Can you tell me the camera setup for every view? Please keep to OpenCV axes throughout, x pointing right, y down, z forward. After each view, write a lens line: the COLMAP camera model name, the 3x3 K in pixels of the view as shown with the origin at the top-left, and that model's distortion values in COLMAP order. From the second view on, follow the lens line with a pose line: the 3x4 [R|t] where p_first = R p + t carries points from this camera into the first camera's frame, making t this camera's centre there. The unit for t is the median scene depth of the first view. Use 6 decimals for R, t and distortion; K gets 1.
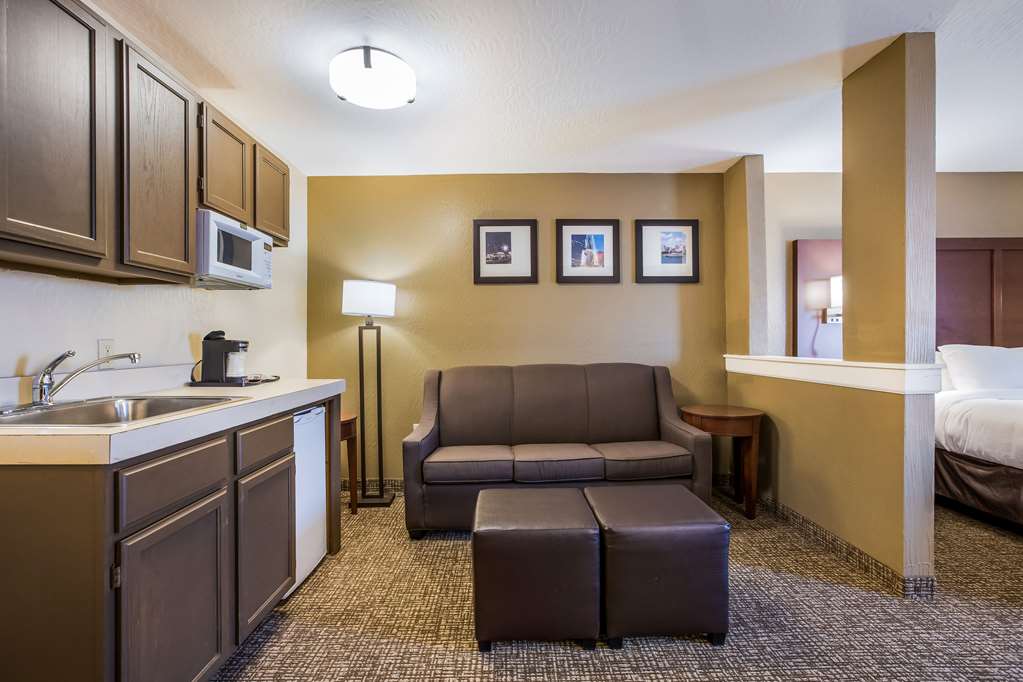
lens RADIAL K [[460.6, 0, 489.0], [0, 460.6, 343.9], [0, 0, 1]] dist [-0.000480, 0.000224]
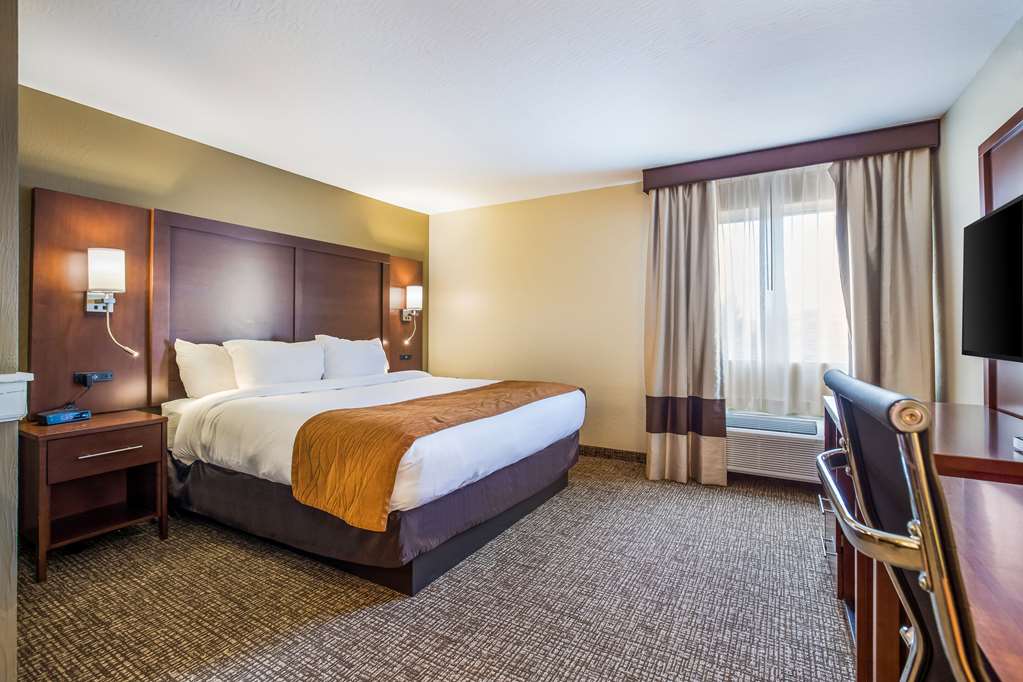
lens RADIAL K [[487.4, 0, 495.9], [0, 487.4, 325.0], [0, 0, 1]] dist [-0.043816, 0.021413]
pose [[0.528485, 0.017851, 0.848755, 0.413788], [0.002173, 0.999747, -0.022380, -0.004349], [-0.848940, 0.013672, 0.528313, 0.045043]]
